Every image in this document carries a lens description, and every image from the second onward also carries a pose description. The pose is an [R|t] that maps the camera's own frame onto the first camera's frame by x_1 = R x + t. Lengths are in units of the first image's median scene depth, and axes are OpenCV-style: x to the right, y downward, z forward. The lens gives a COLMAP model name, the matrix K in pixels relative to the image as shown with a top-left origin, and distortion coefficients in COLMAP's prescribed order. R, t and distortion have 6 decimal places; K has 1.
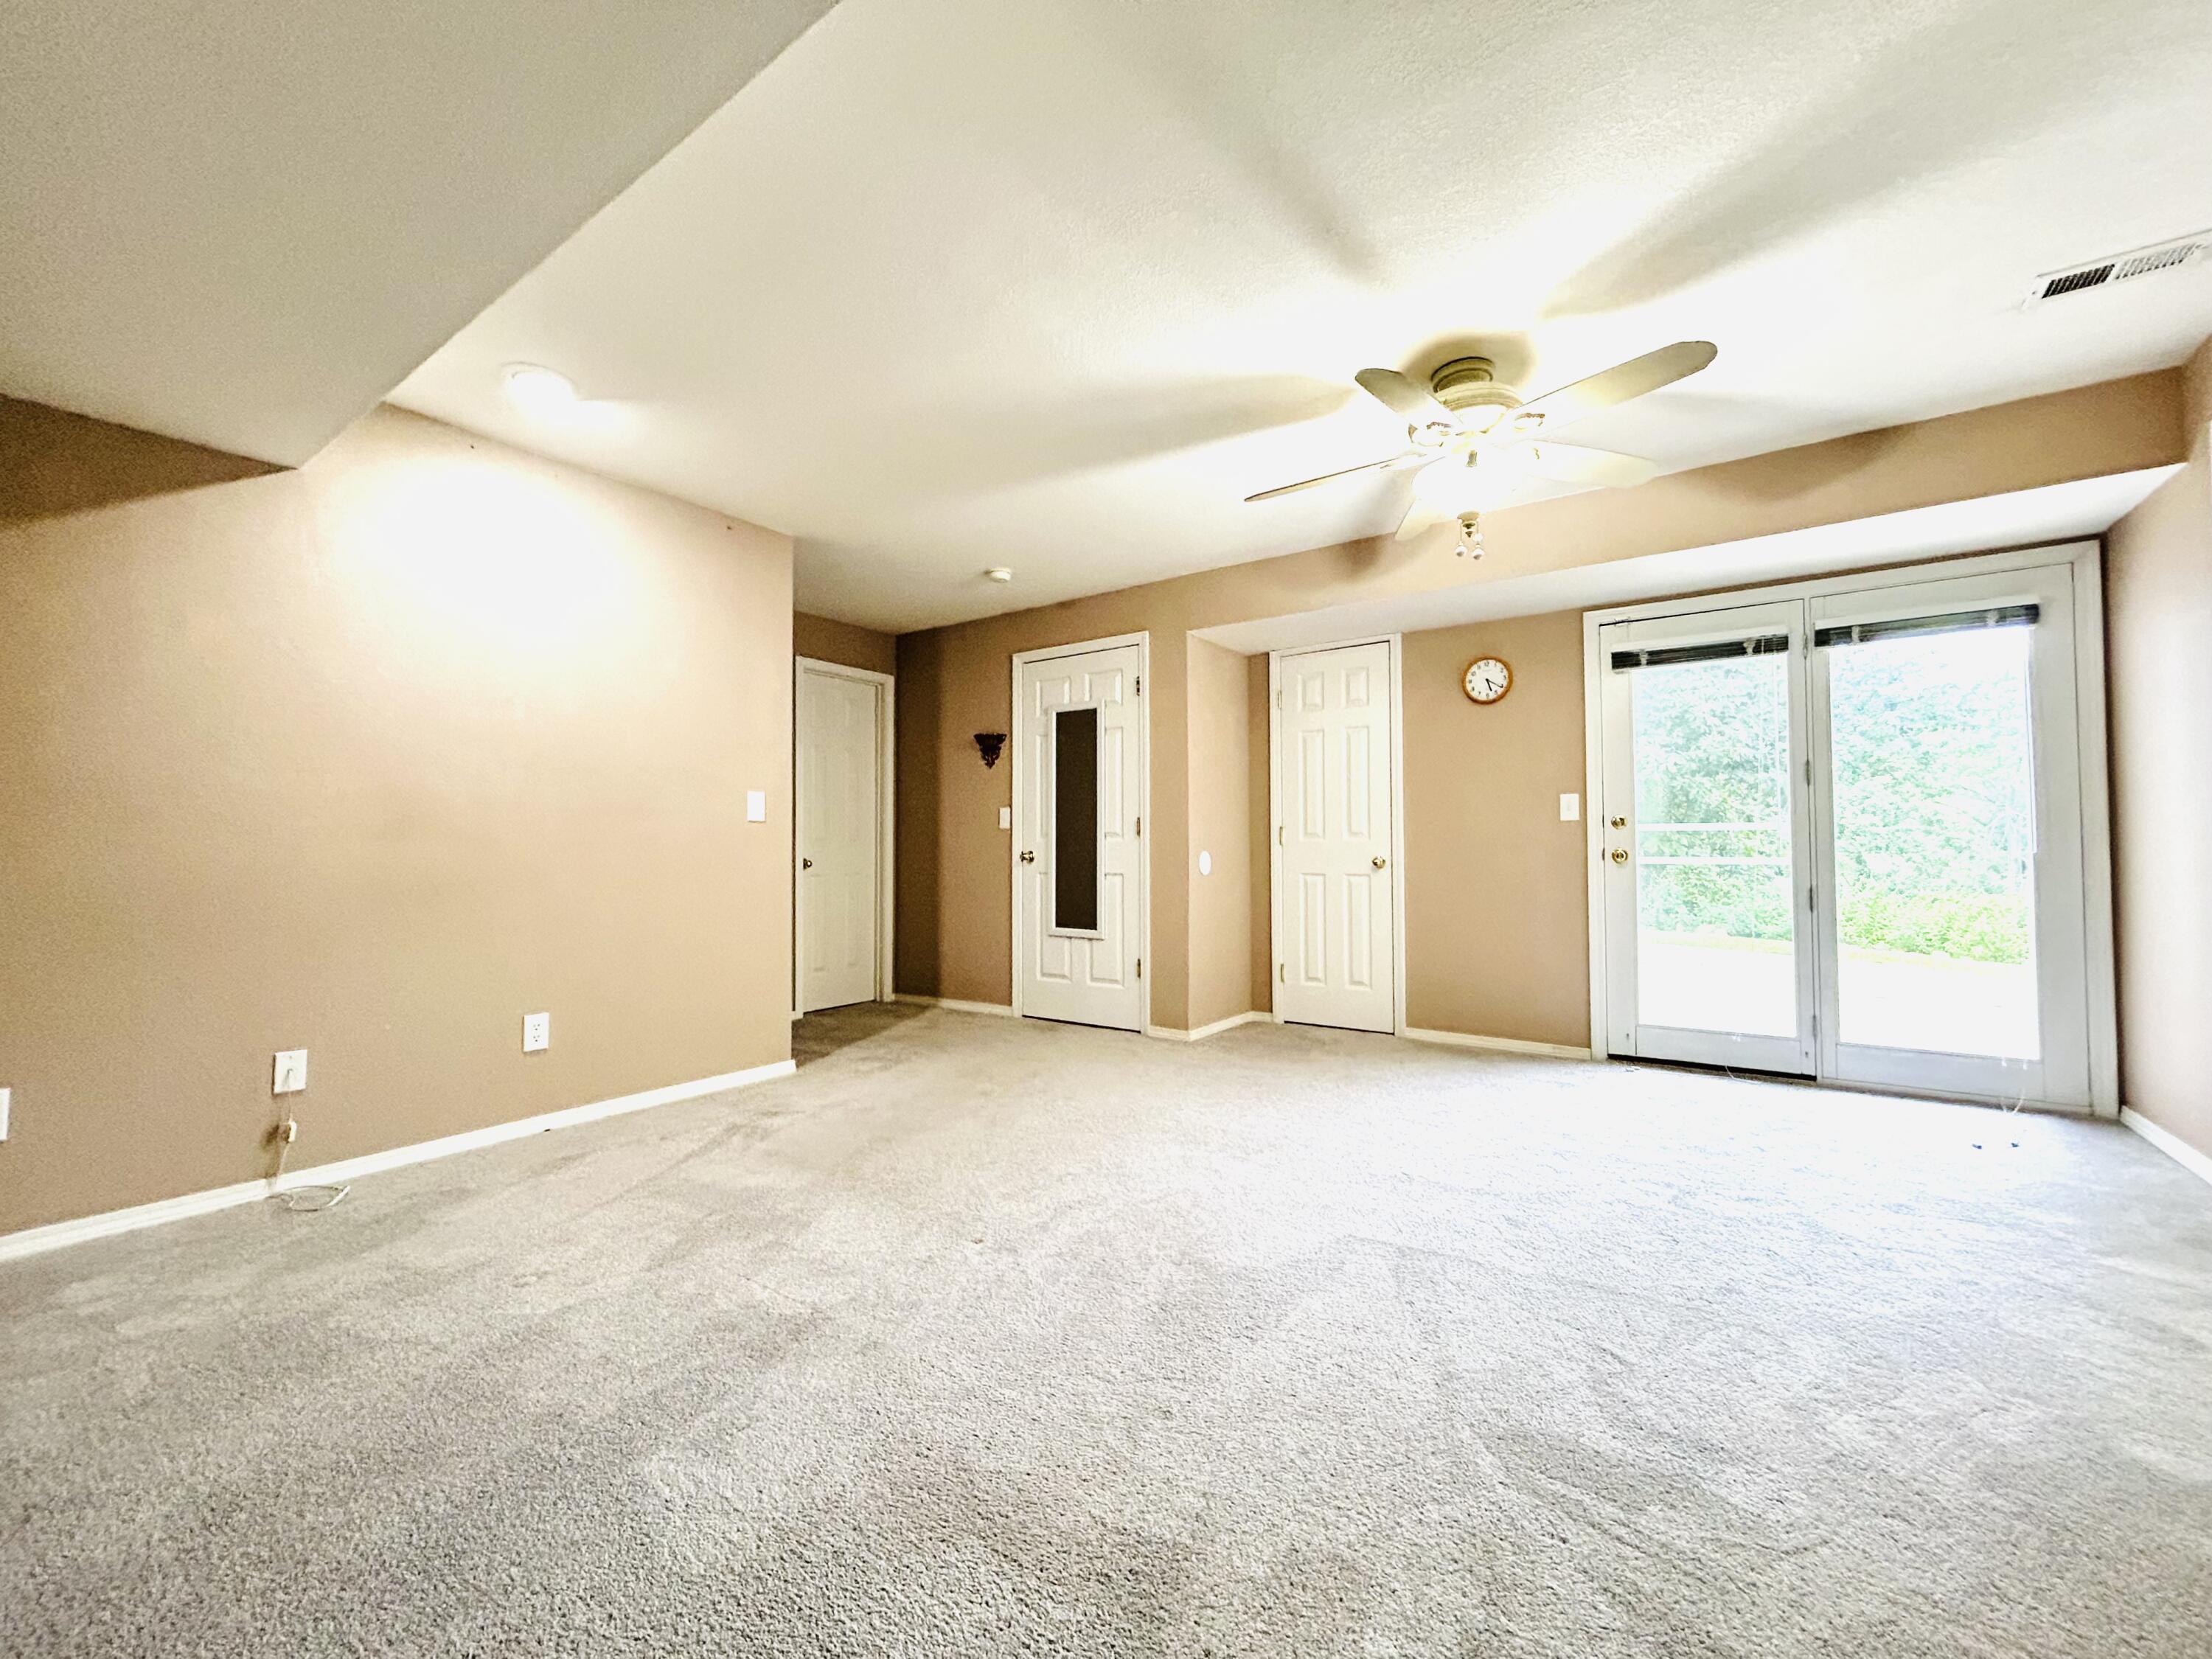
lens RADIAL K [[891.2, 0, 1103.8], [0, 891.2, 830.2], [0, 0, 1]] dist [-0.000145, 0.000668]
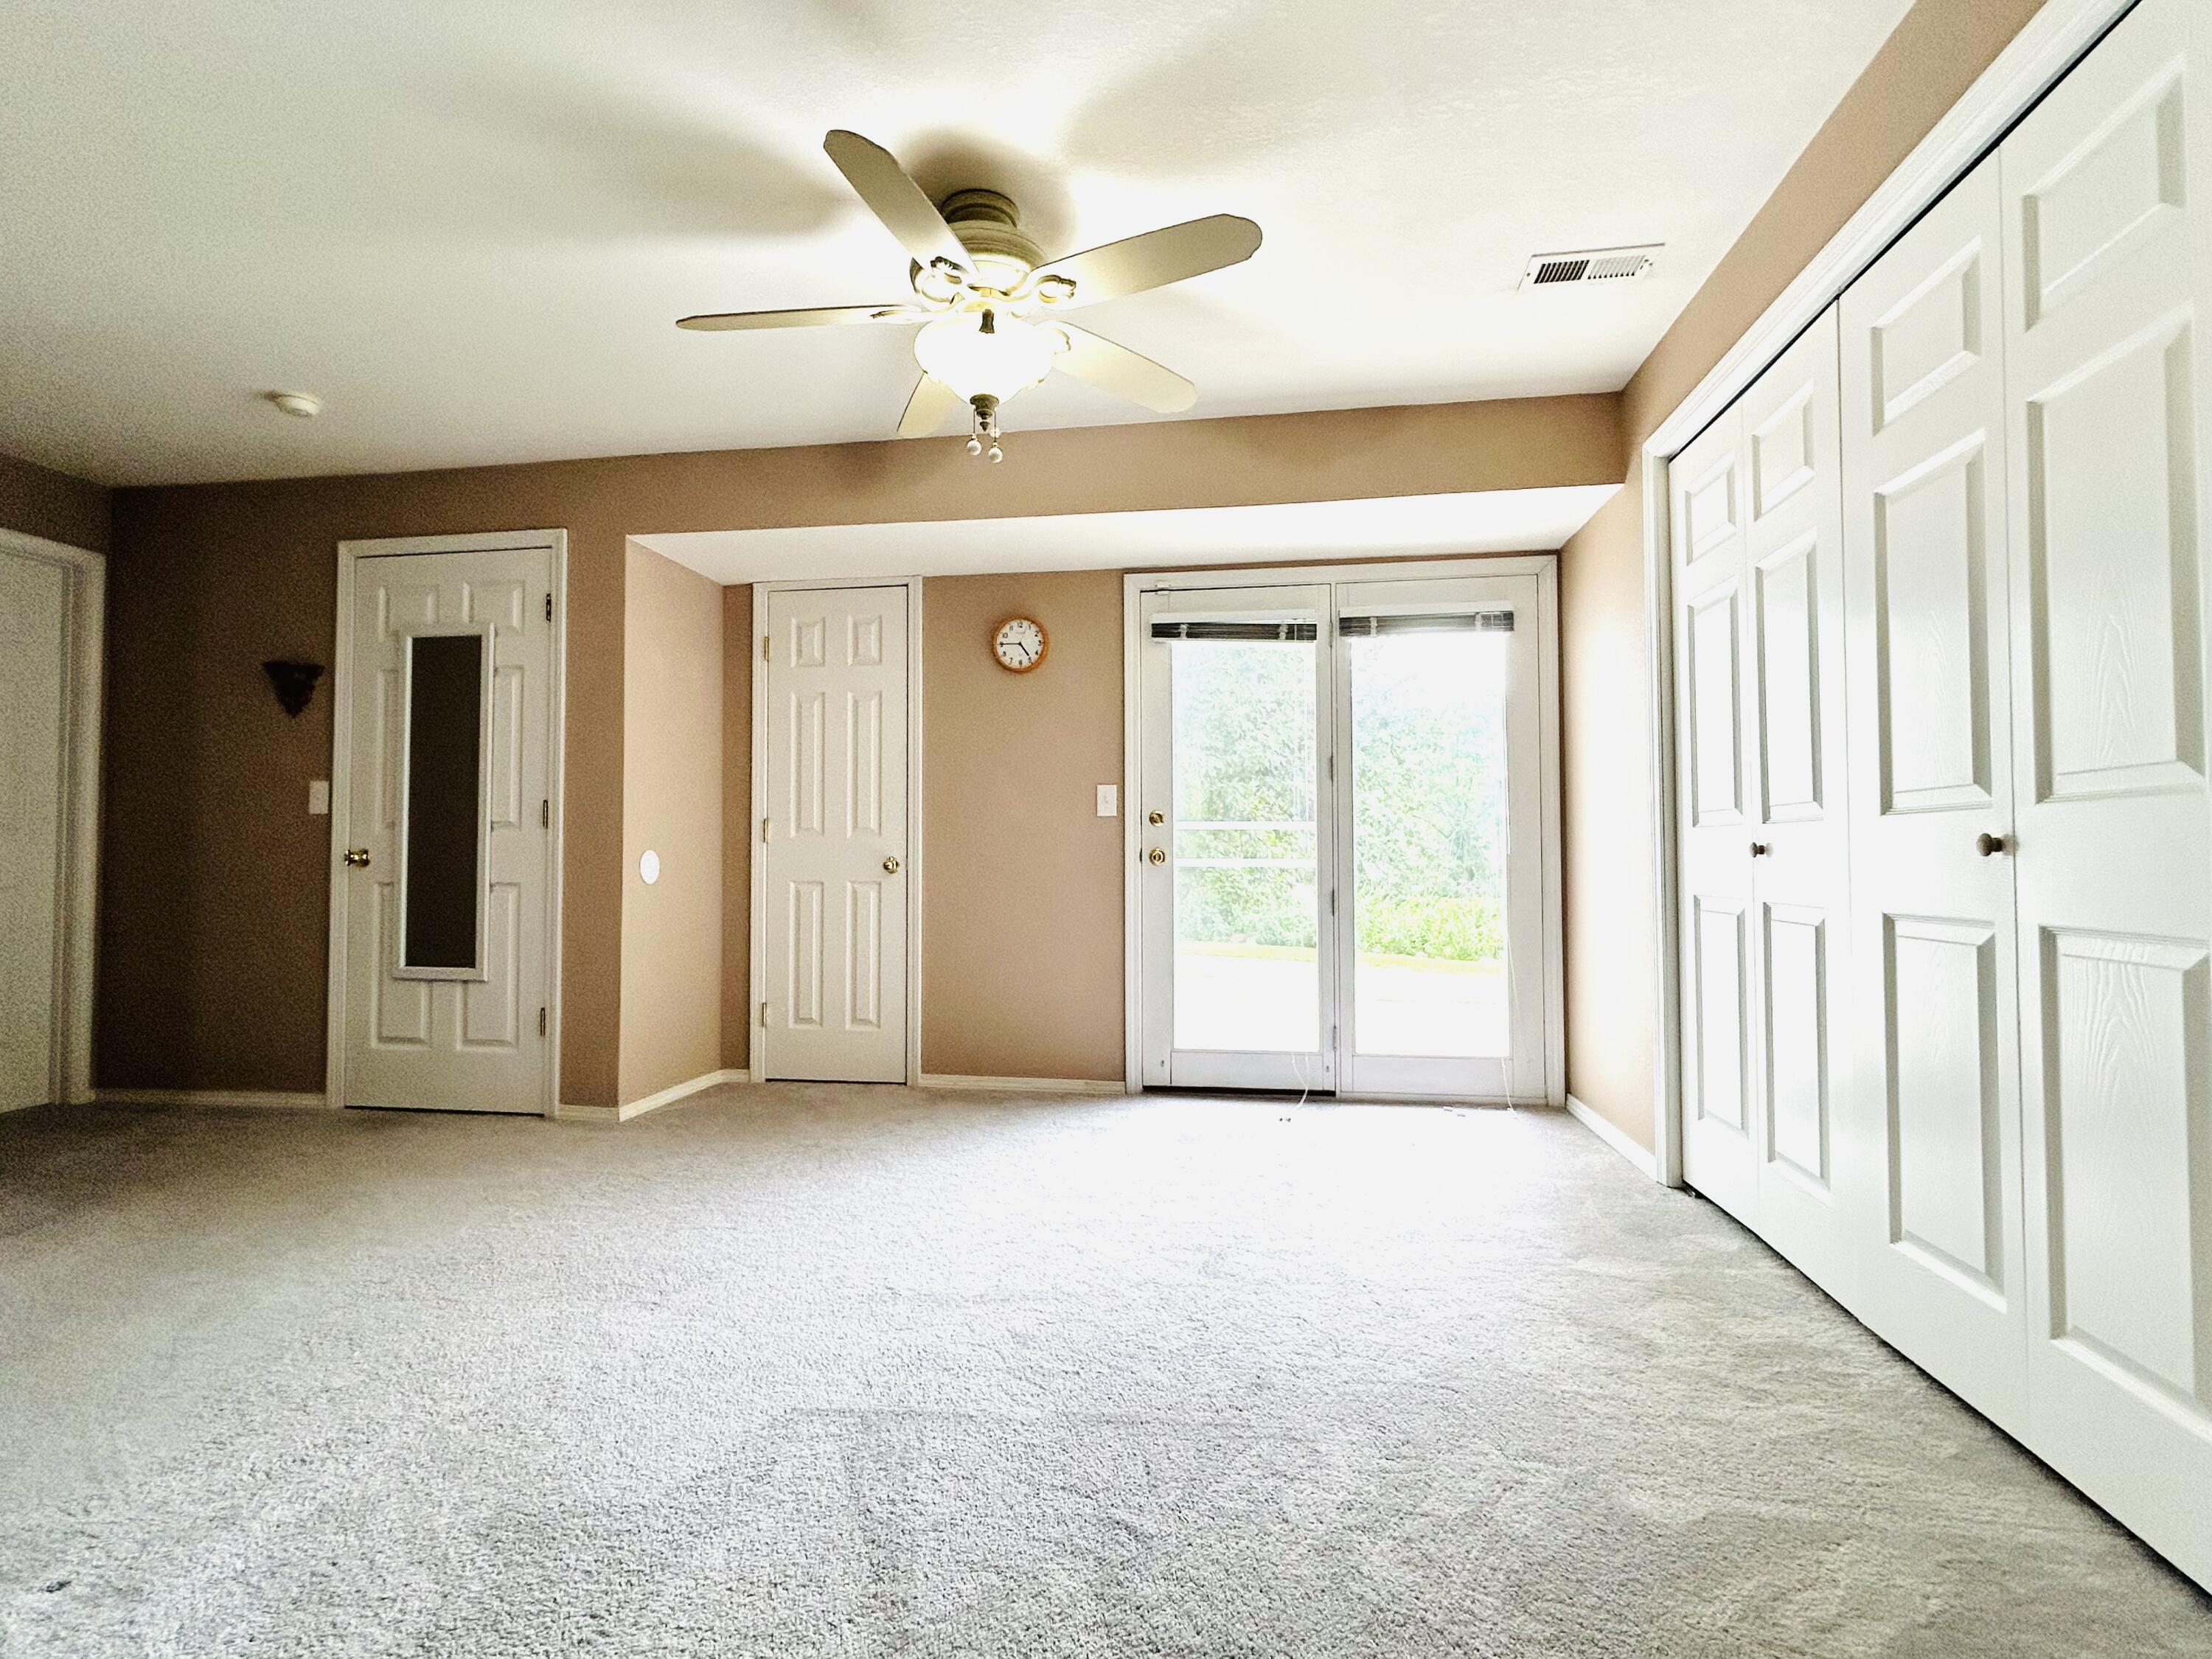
lens RADIAL K [[1057.6, 0, 1100.1], [0, 1057.6, 827.7], [0, 0, 1]] dist [-0.001920, 0.000294]
pose [[0.894431, 0.015883, 0.446925, 0.069132], [-0.012706, 0.999868, -0.010106, 0.011426], [-0.447026, 0.003360, 0.894515, 0.104658]]
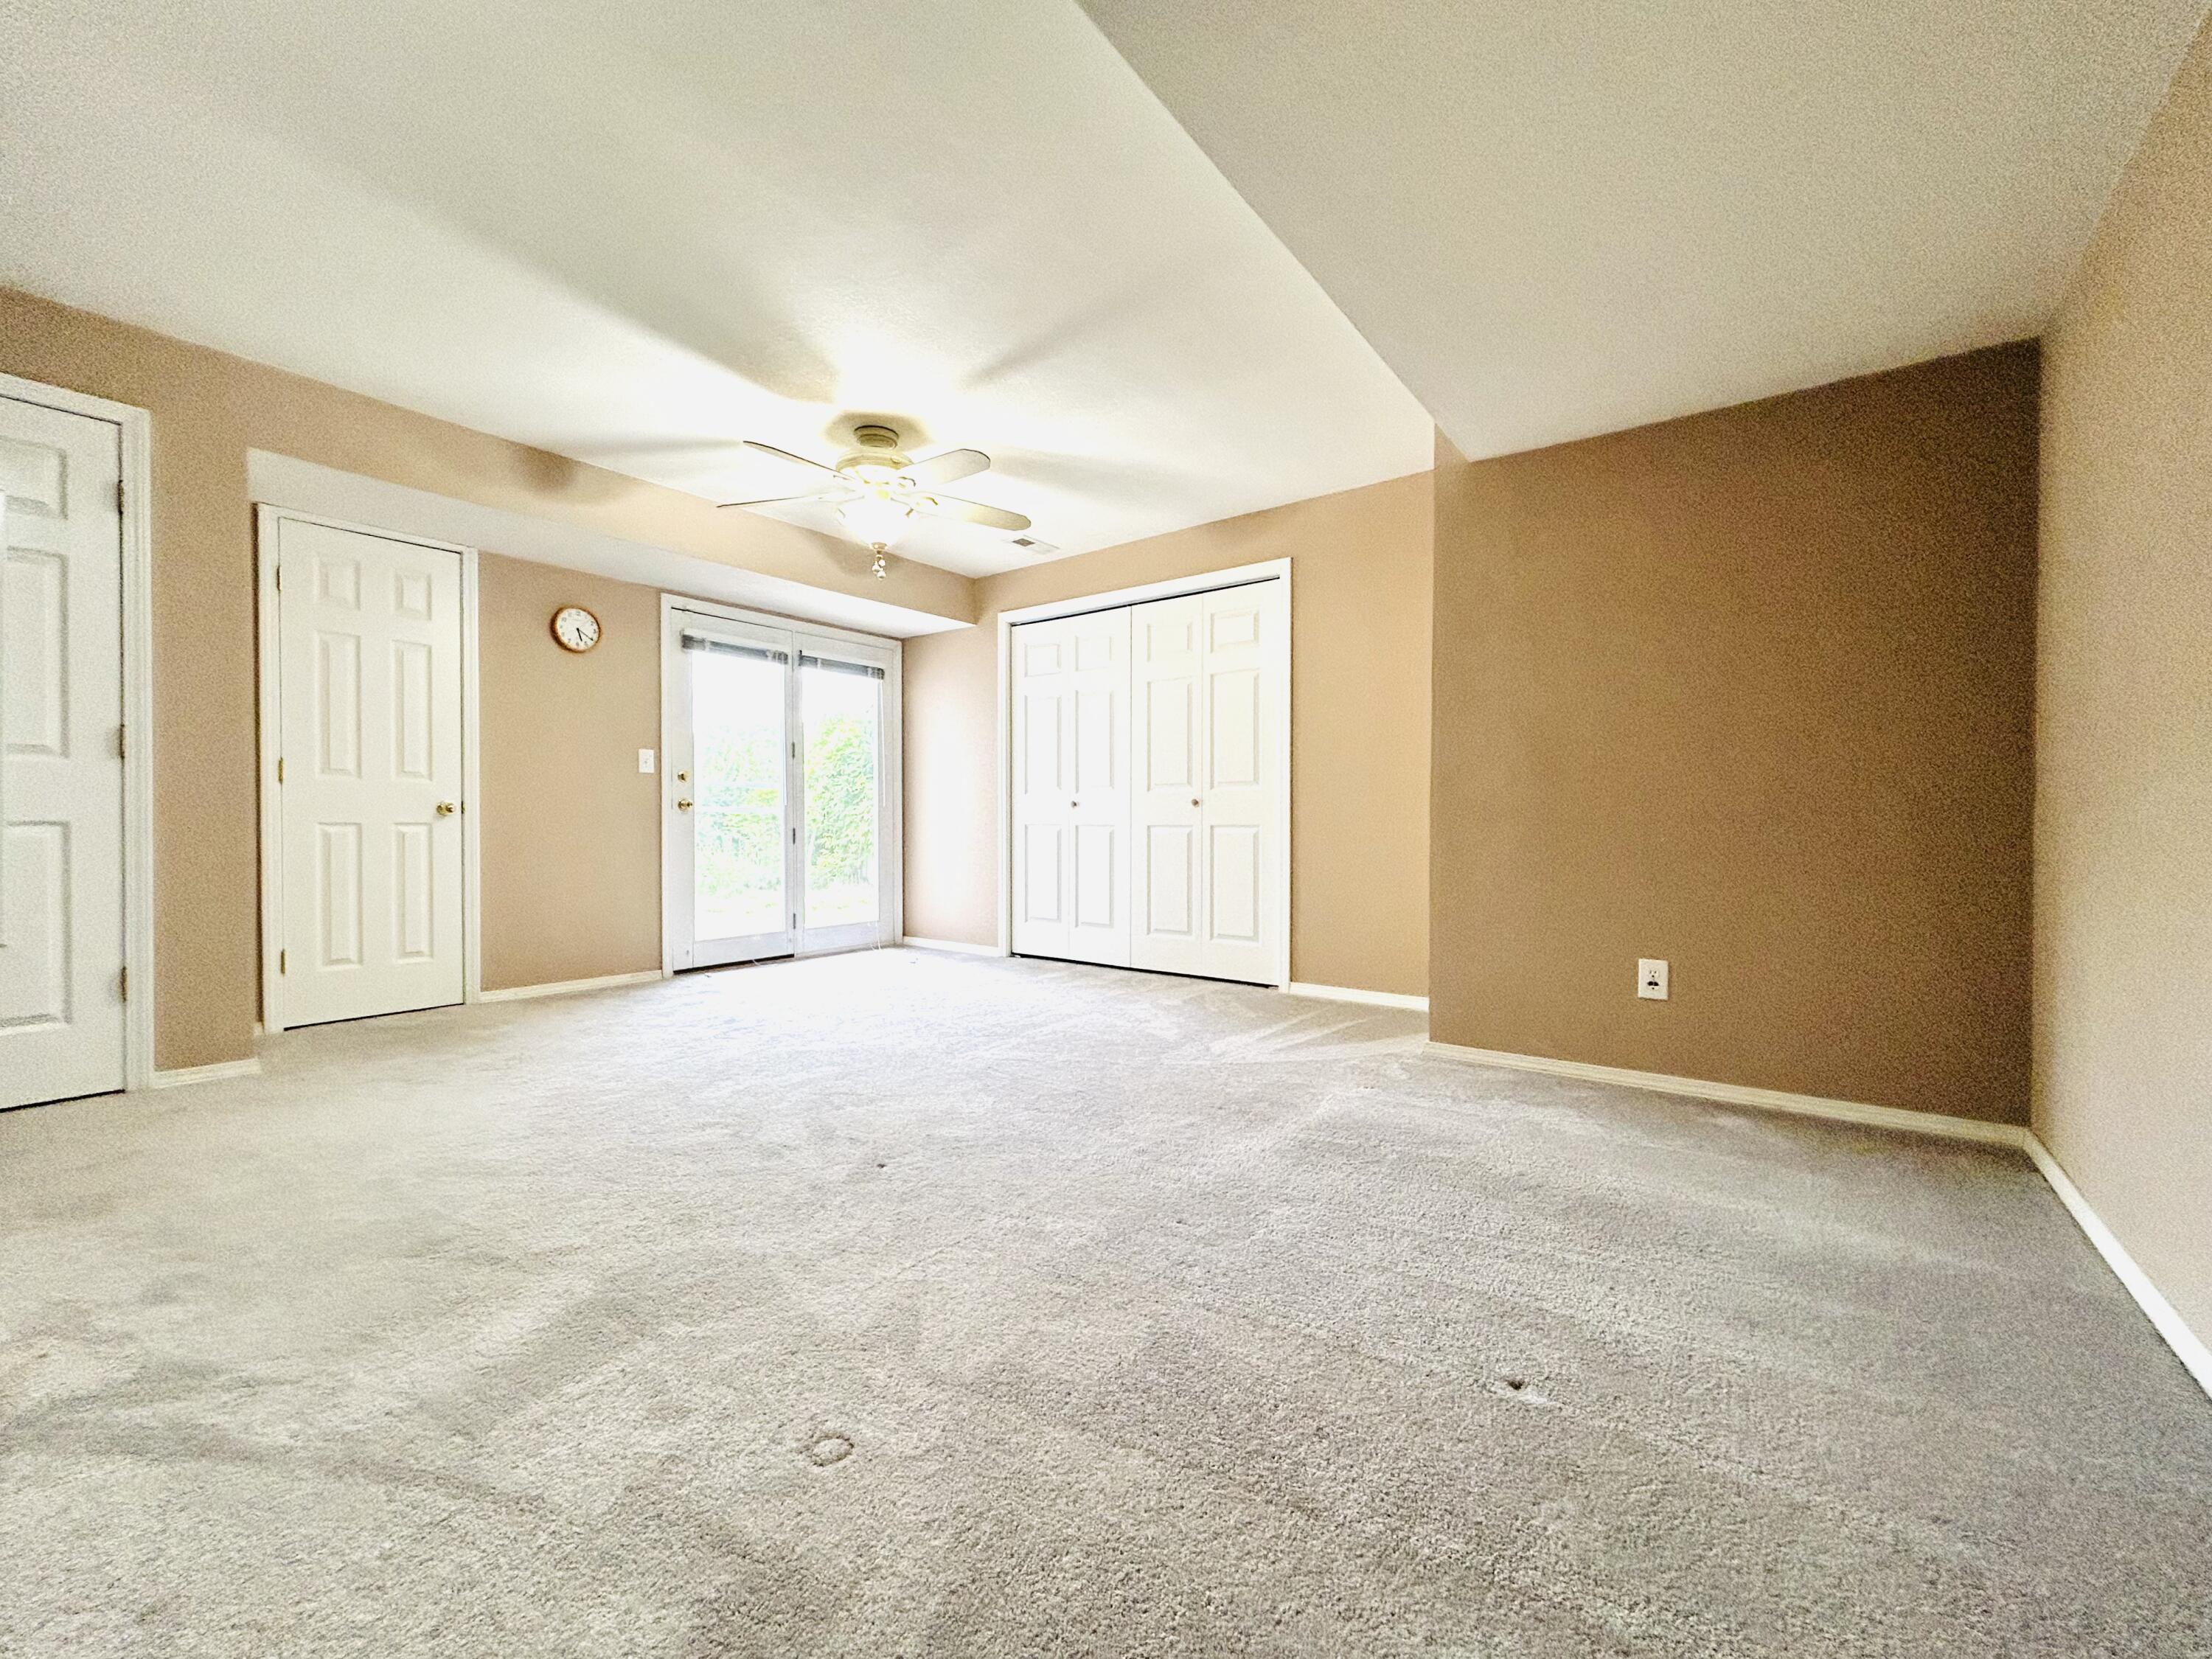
lens RADIAL K [[891.2, 0, 1104.2], [0, 891.2, 827.2], [0, 0, 1]] dist [-0.000145, 0.000668]
pose [[0.033561, -0.004083, 0.999428, -0.628098], [-0.025996, 0.999650, 0.004957, 0.039786], [-0.999099, -0.026148, 0.033444, 0.407271]]
